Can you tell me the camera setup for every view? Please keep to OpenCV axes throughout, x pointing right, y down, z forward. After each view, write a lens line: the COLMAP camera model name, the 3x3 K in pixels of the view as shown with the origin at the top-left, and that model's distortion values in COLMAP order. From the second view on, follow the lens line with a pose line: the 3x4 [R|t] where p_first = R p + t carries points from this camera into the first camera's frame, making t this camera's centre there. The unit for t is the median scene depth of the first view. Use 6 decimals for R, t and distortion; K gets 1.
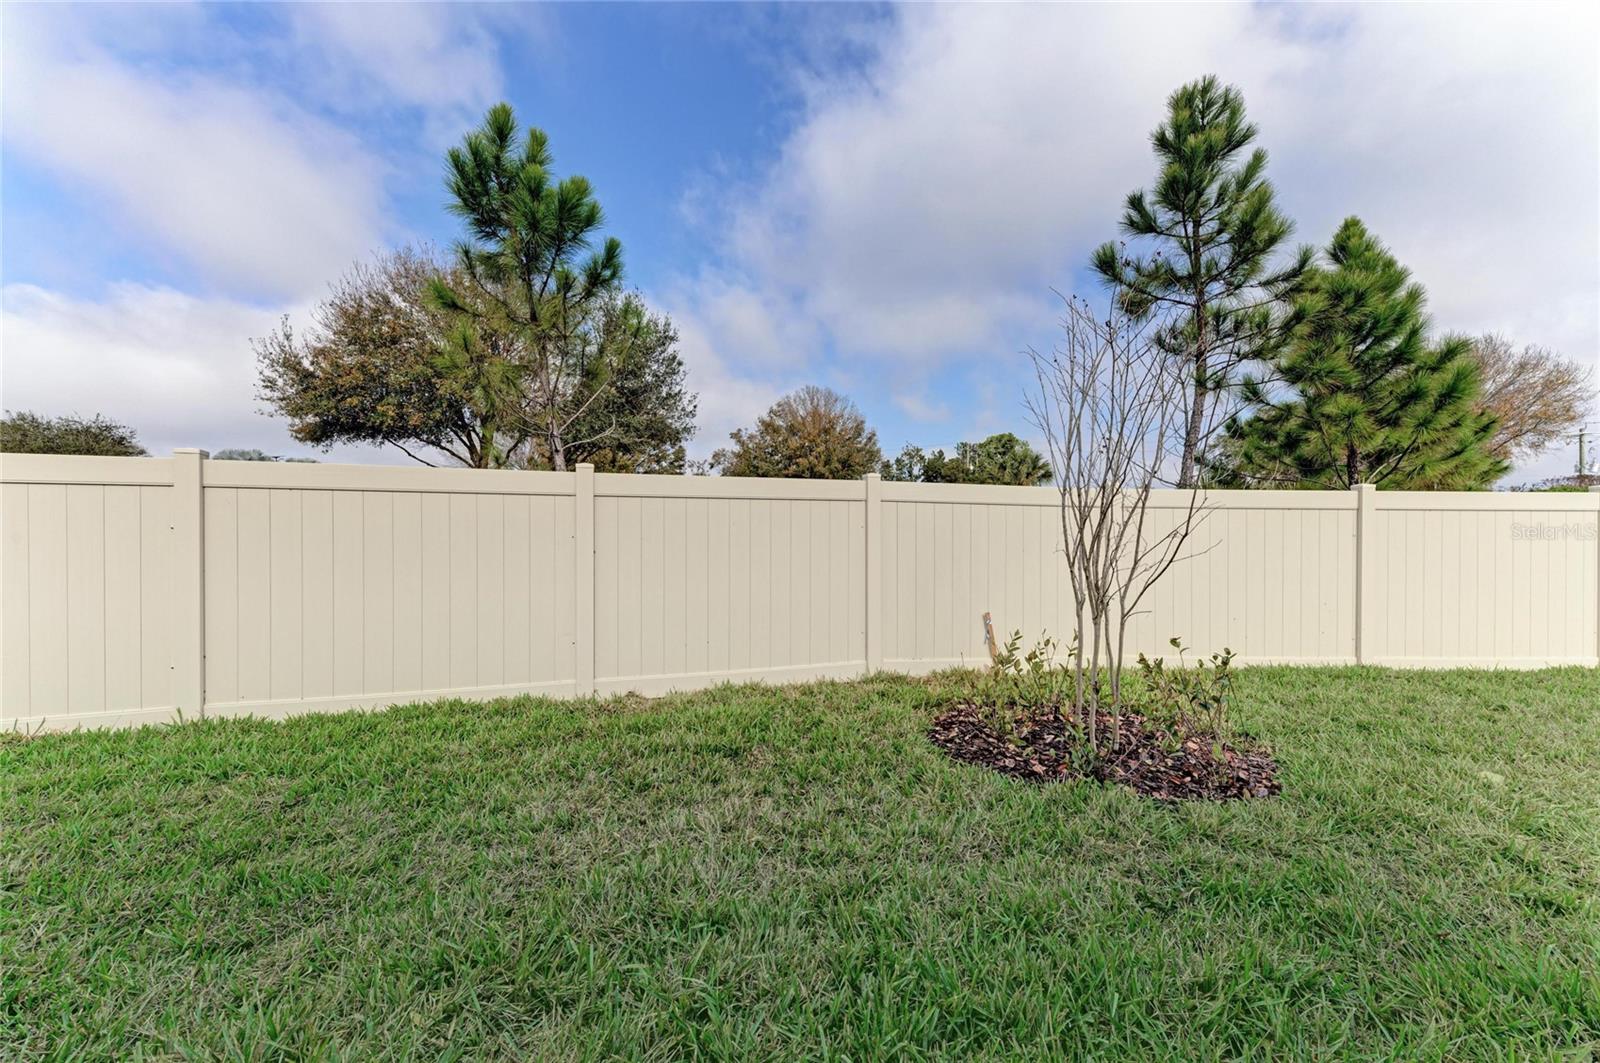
lens RADIAL K [[598.1, 0, 799.9], [0, 598.1, 535.2], [0, 0, 1]] dist [0.016970, -0.003845]
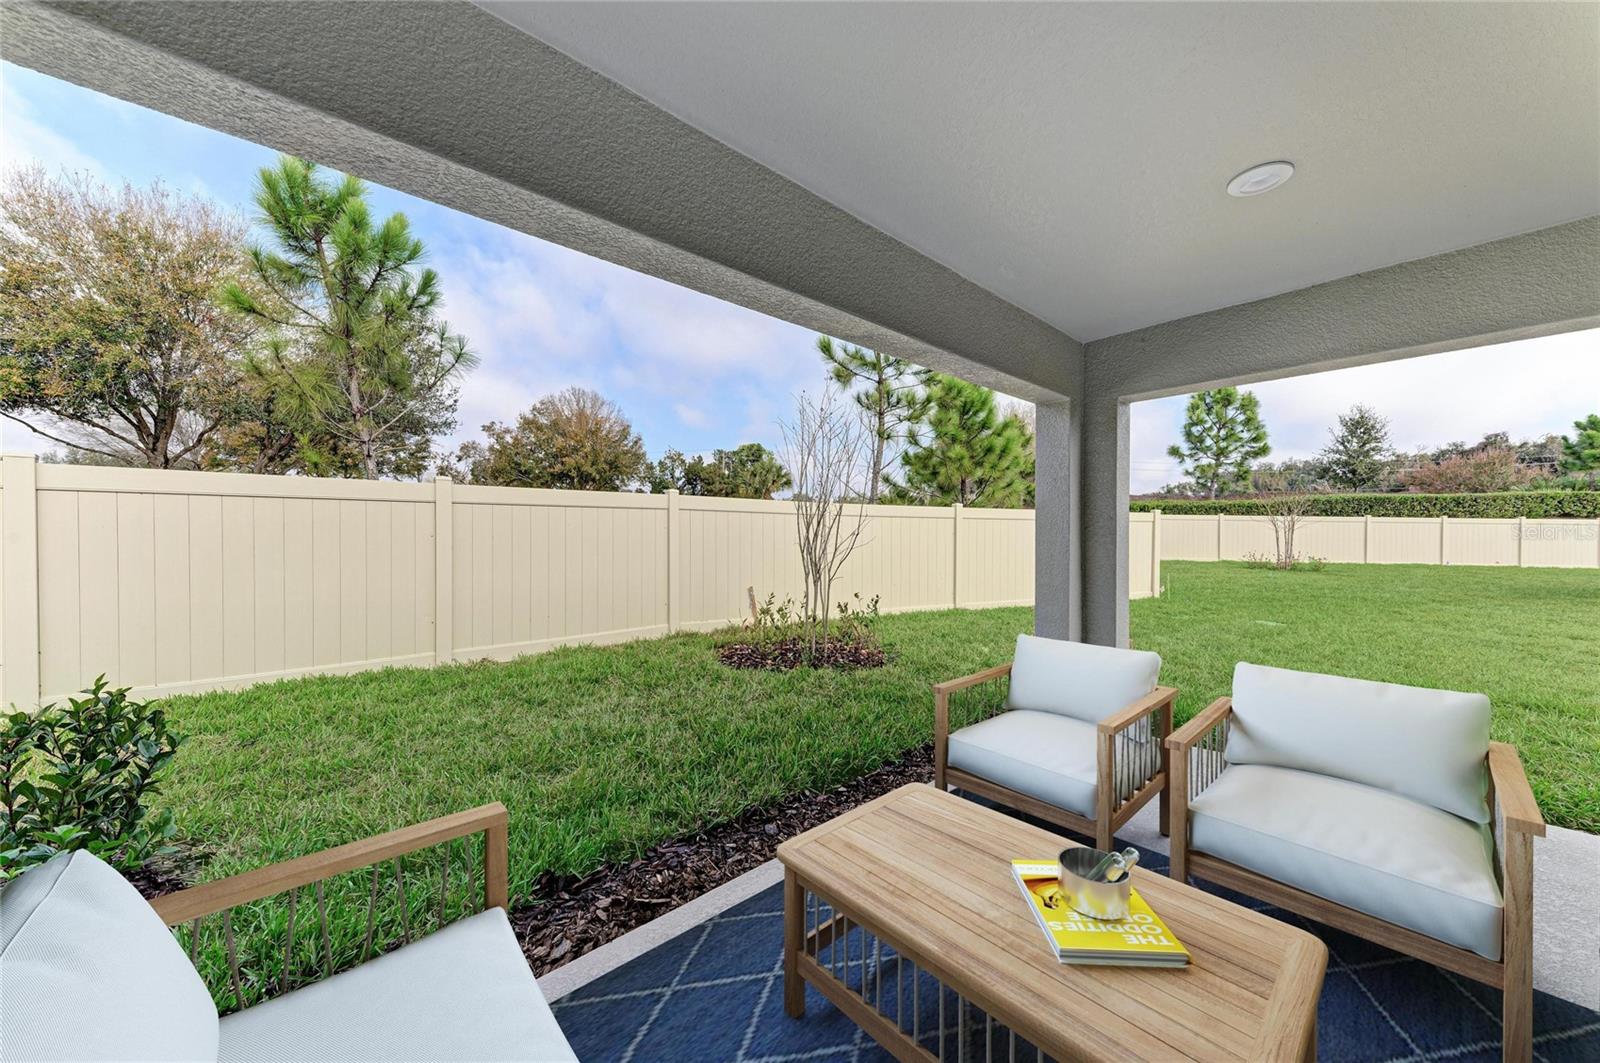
lens RADIAL K [[562.0, 0, 798.5], [0, 562.0, 534.4], [0, 0, 1]] dist [0.012570, -0.000056]
pose [[0.917293, -0.002402, 0.398205, -0.087547], [0.000639, 0.999989, 0.004559, -0.003052], [-0.398211, -0.003928, 0.917285, -0.208853]]
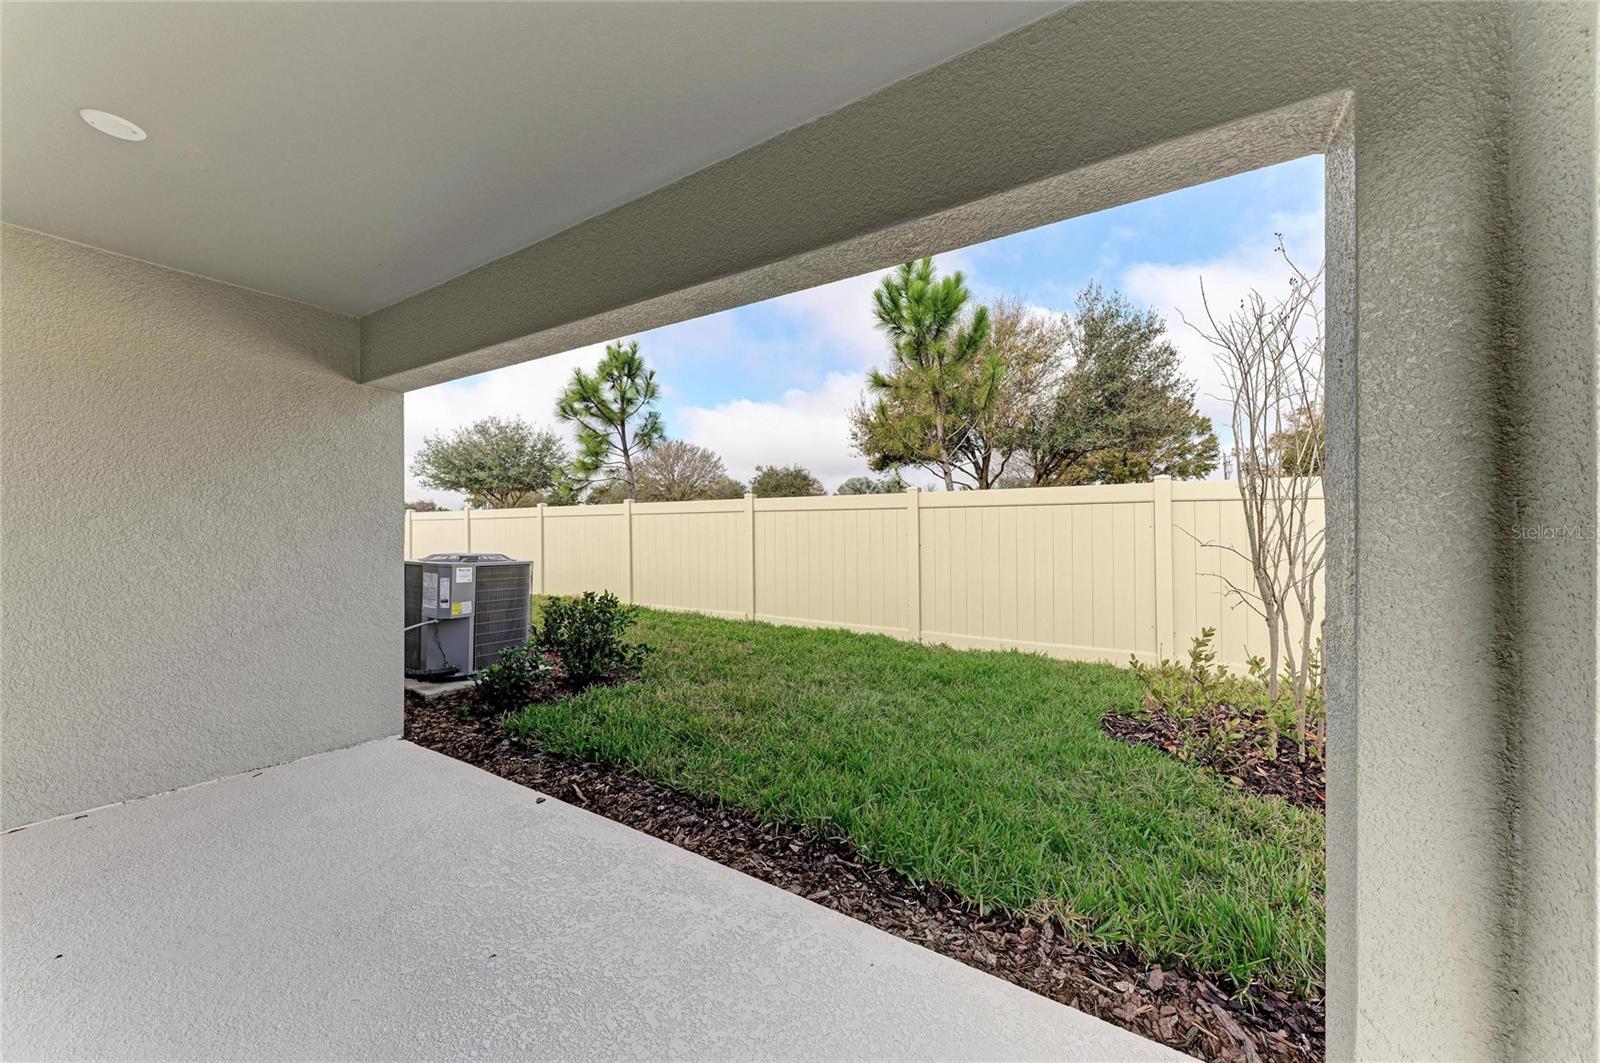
lens RADIAL K [[562.0, 0, 798.5], [0, 562.0, 534.4], [0, 0, 1]] dist [0.012570, -0.000056]
pose [[0.640498, 0.001761, -0.767958, 0.309782], [-0.001624, 0.999998, 0.000939, 0.000032], [0.767959, 0.000646, 0.640499, -0.072039]]
